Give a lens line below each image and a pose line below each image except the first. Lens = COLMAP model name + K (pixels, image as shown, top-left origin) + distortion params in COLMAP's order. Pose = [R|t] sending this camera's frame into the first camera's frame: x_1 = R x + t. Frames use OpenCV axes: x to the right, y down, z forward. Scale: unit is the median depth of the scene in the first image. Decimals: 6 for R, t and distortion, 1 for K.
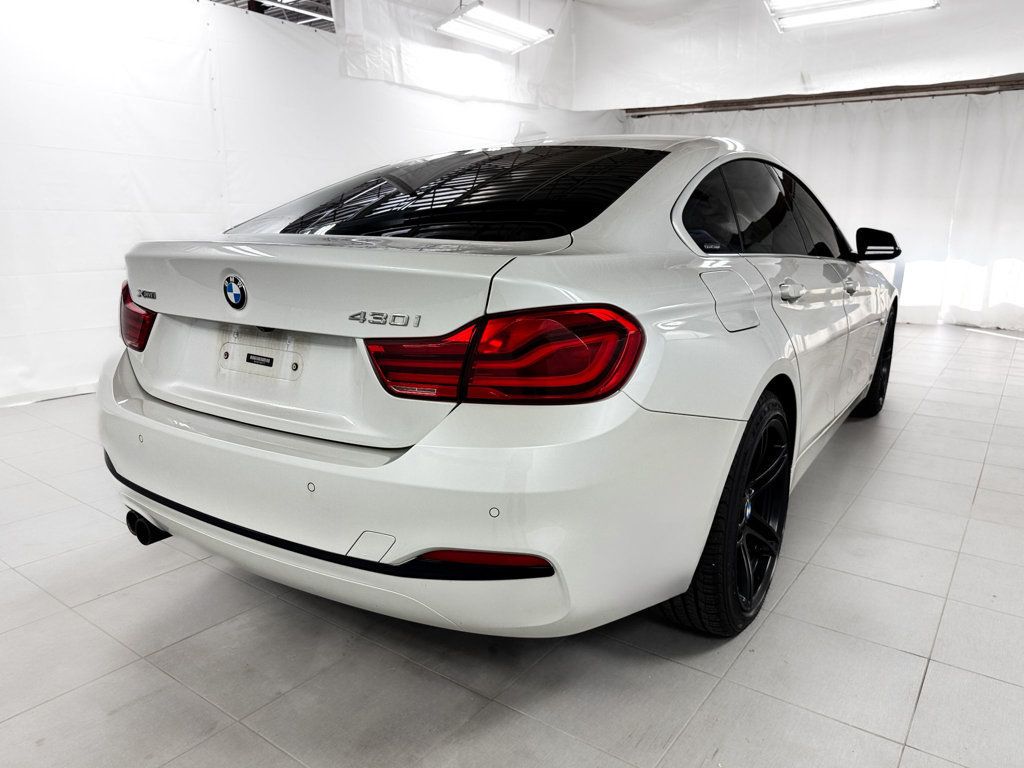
lens RADIAL K [[757.2, 0, 536.2], [0, 757.2, 396.7], [0, 0, 1]] dist [0.042379, -0.028473]
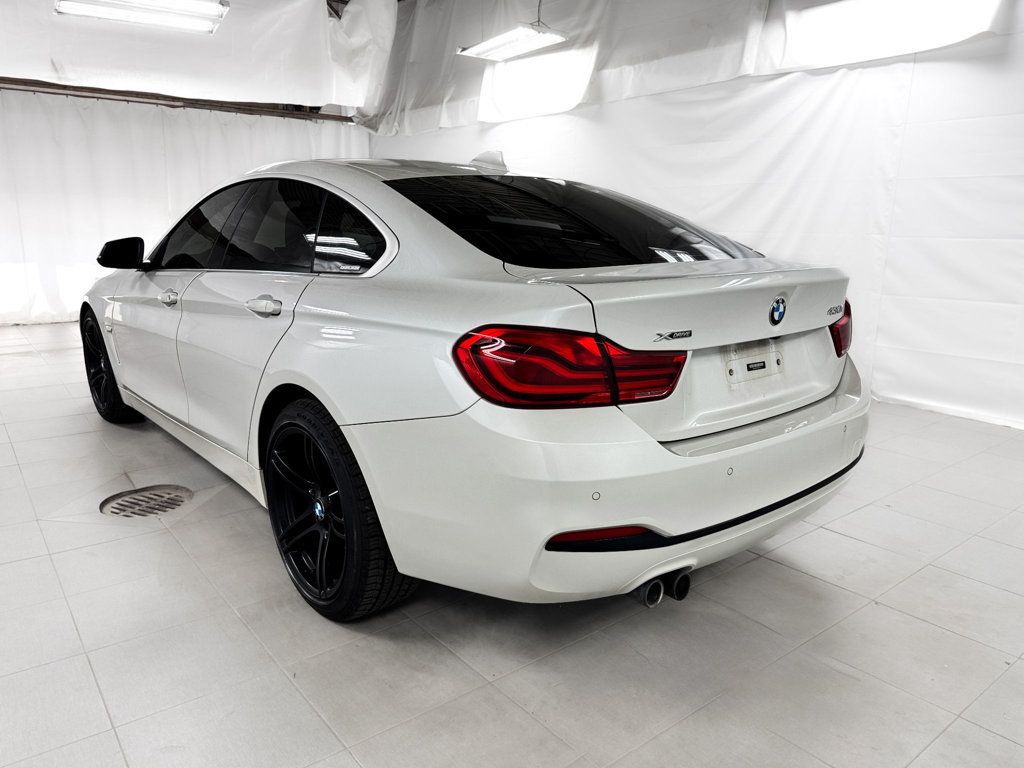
lens RADIAL K [[724.8, 0, 512.0], [0, 724.8, 384.0], [0, 0, 1]] dist [0.059685, -0.024021]
pose [[0.310503, -0.221581, 0.924386, -0.592742], [0.215427, 0.963553, 0.158607, -0.109458], [-0.925840, 0.149890, 0.346921, 0.365273]]
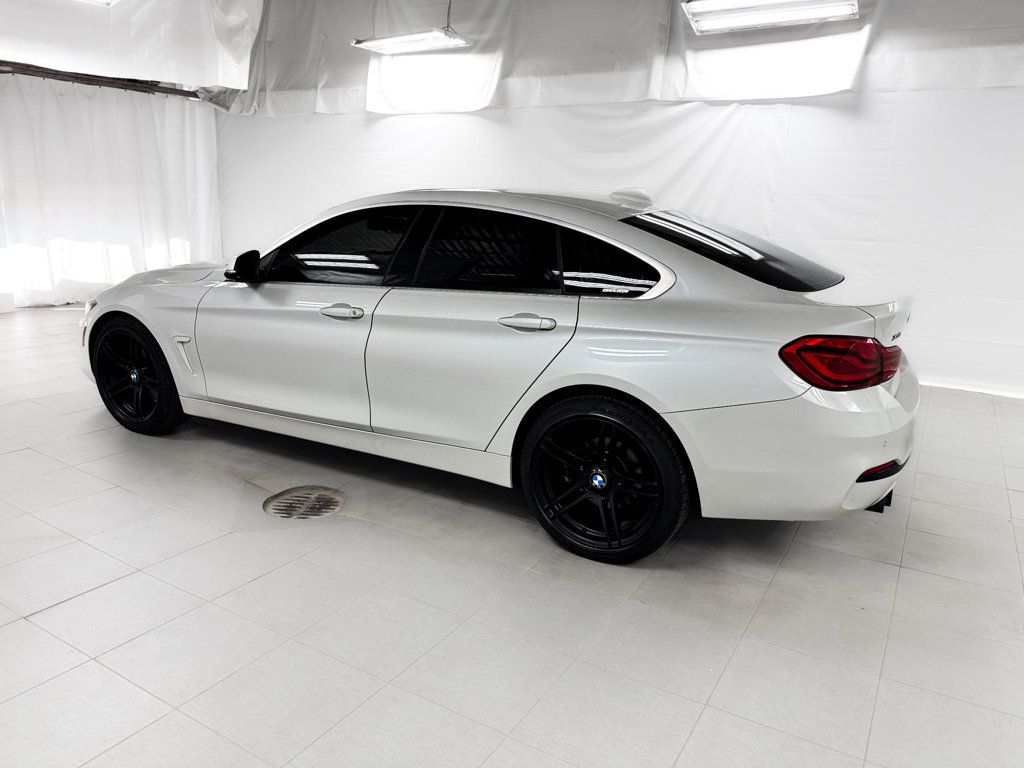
lens RADIAL K [[724.8, 0, 512.0], [0, 724.8, 384.0], [0, 0, 1]] dist [0.059685, -0.024021]
pose [[-0.039298, -0.266938, 0.962912, -0.770974], [0.203984, 0.941220, 0.269249, -0.237434], [-0.978185, 0.206999, 0.017463, 0.706879]]
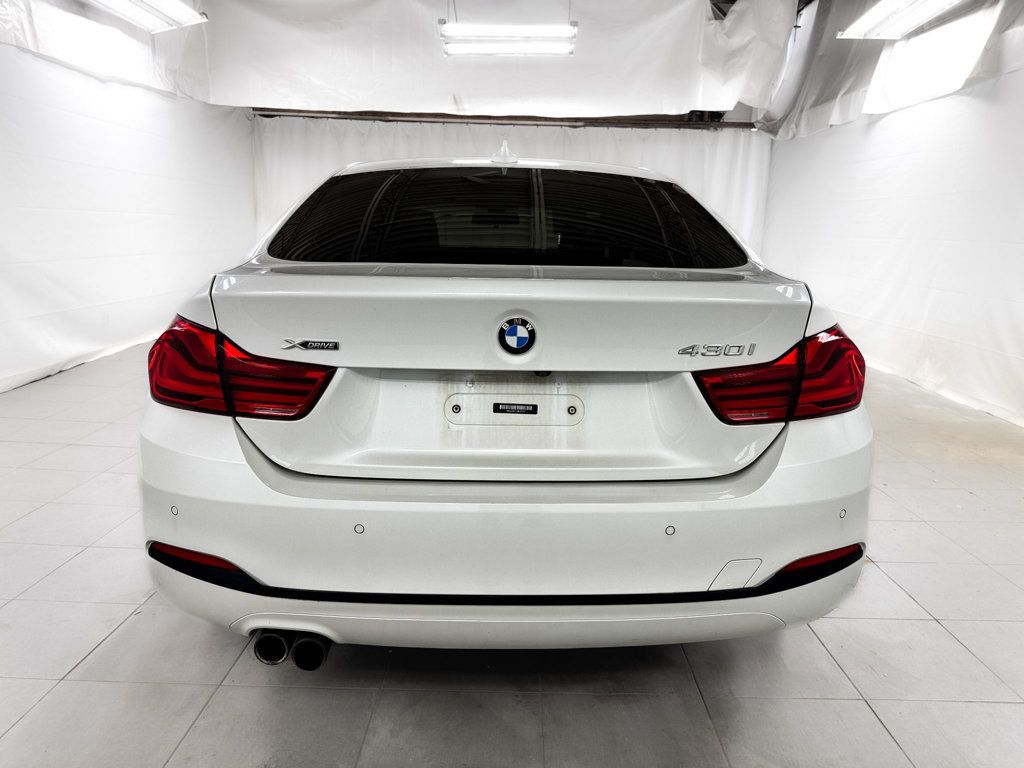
lens RADIAL K [[738.1, 0, 533.4], [0, 738.1, 386.5], [0, 0, 1]] dist [0.051504, -0.022820]
pose [[0.820560, -0.114693, 0.559935, -0.313585], [0.118992, 0.992474, 0.028914, -0.036544], [-0.559037, 0.042902, 0.828032, 0.104050]]
